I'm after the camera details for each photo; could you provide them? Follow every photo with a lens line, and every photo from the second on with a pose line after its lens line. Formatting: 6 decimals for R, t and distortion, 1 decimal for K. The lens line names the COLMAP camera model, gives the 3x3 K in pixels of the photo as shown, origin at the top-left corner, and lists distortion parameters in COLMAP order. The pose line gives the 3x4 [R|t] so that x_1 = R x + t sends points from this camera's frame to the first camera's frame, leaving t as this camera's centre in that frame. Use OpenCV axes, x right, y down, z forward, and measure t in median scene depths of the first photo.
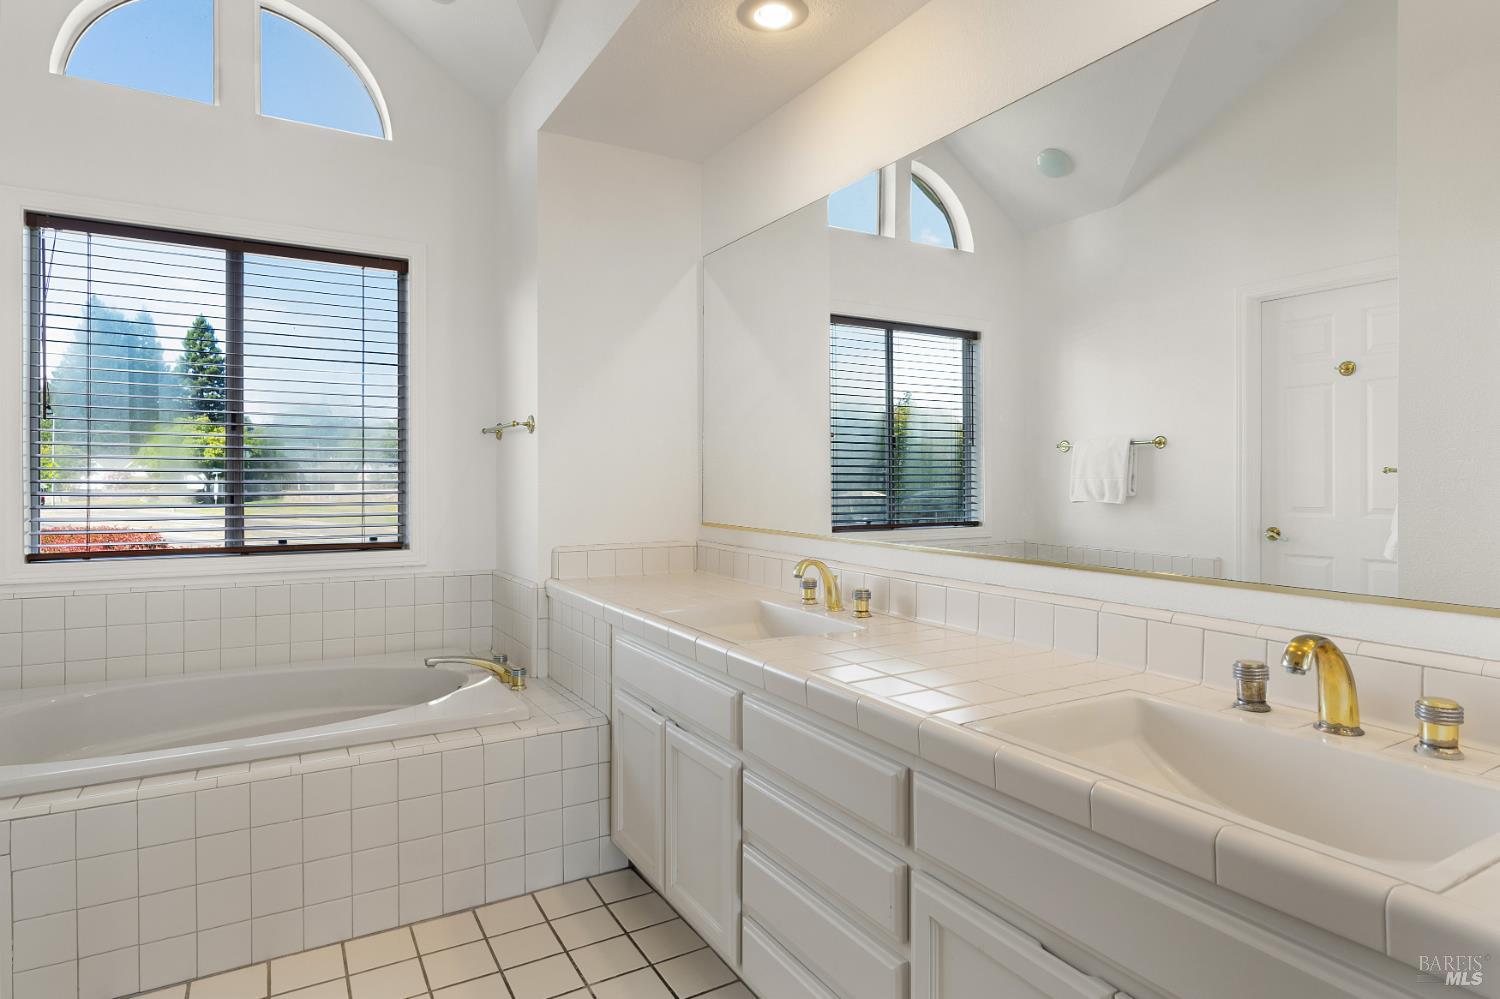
lens RADIAL K [[827.9, 0, 755.7], [0, 827.9, 488.8], [0, 0, 1]] dist [-0.008207, 0.000196]
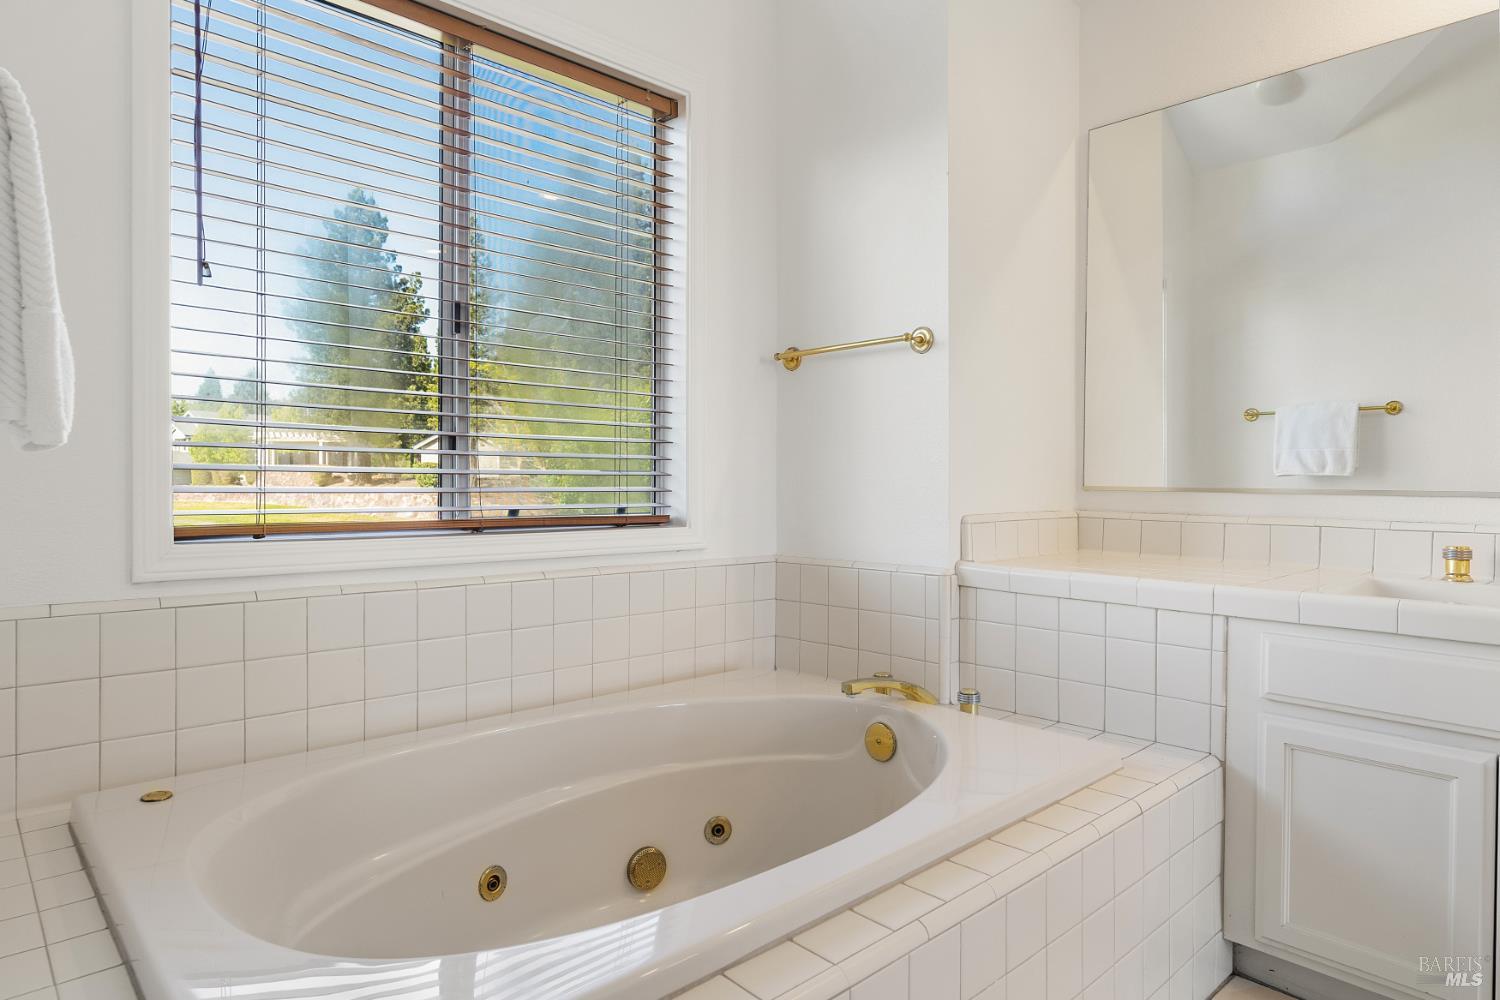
lens RADIAL K [[879.2, 0, 746.4], [0, 879.2, 495.5], [0, 0, 1]] dist [0.000514, 0.000124]
pose [[0.977338, -0.000154, 0.211684, -0.536735], [-0.001219, 0.999979, 0.006358, 0.045437], [-0.211680, -0.006472, 0.977317, 0.289902]]
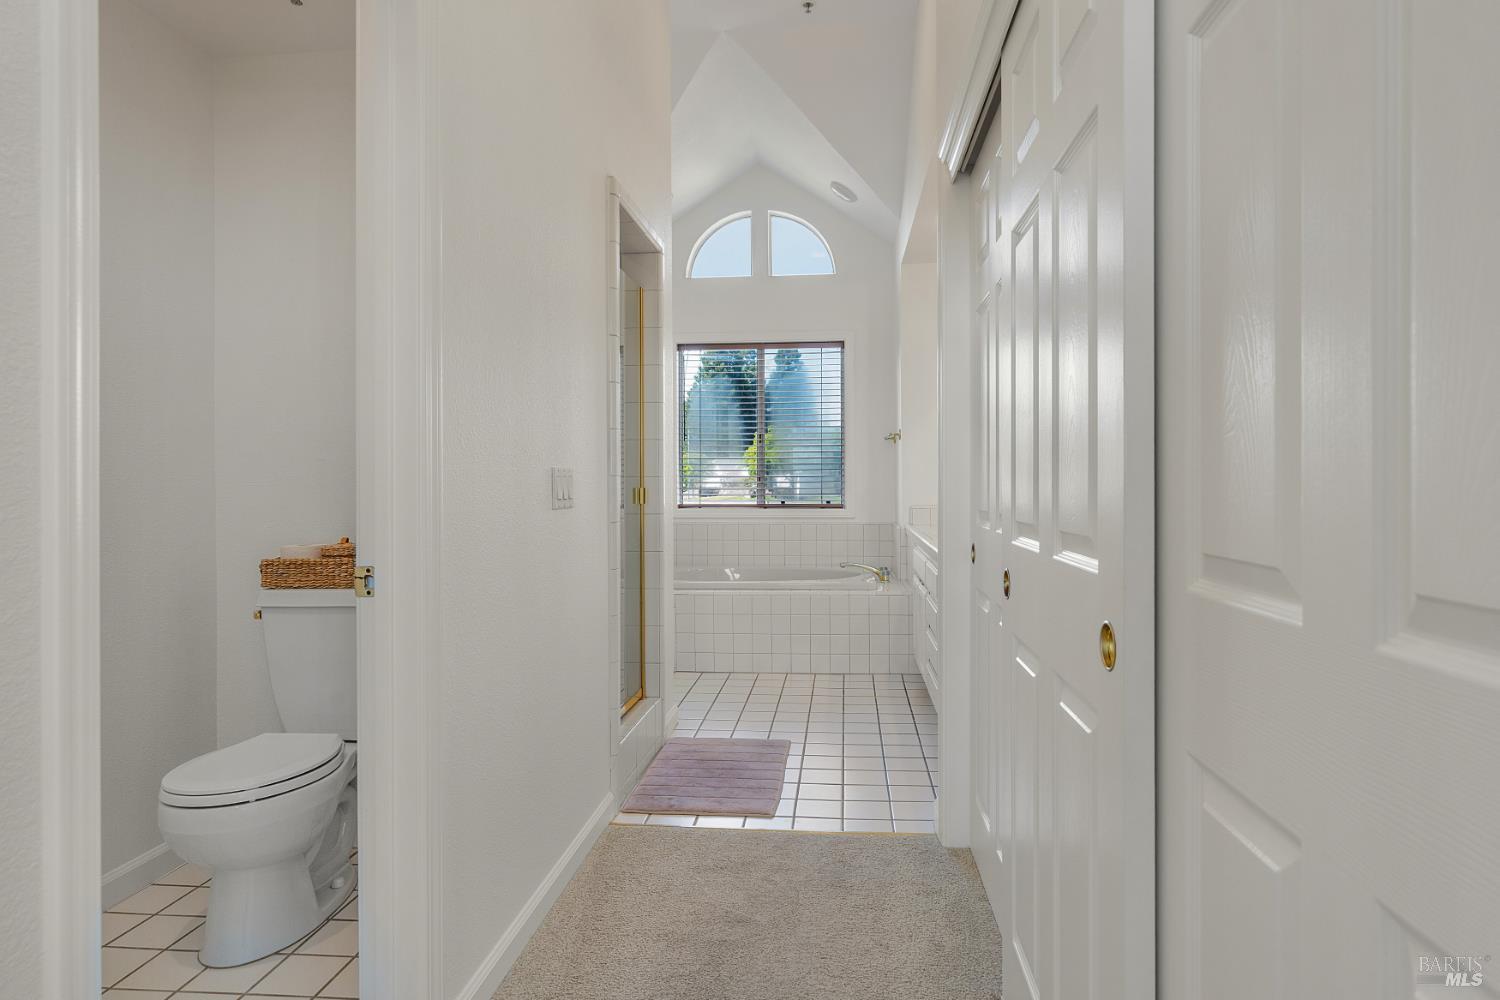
lens RADIAL K [[879.2, 0, 749.9], [0, 879.2, 493.2], [0, 0, 1]] dist [0.000514, 0.000124]
pose [[0.801069, 0.006732, -0.598534, 0.544329], [0.002649, 0.999887, 0.014791, 0.013964], [0.598566, -0.013435, 0.800961, -0.620074]]
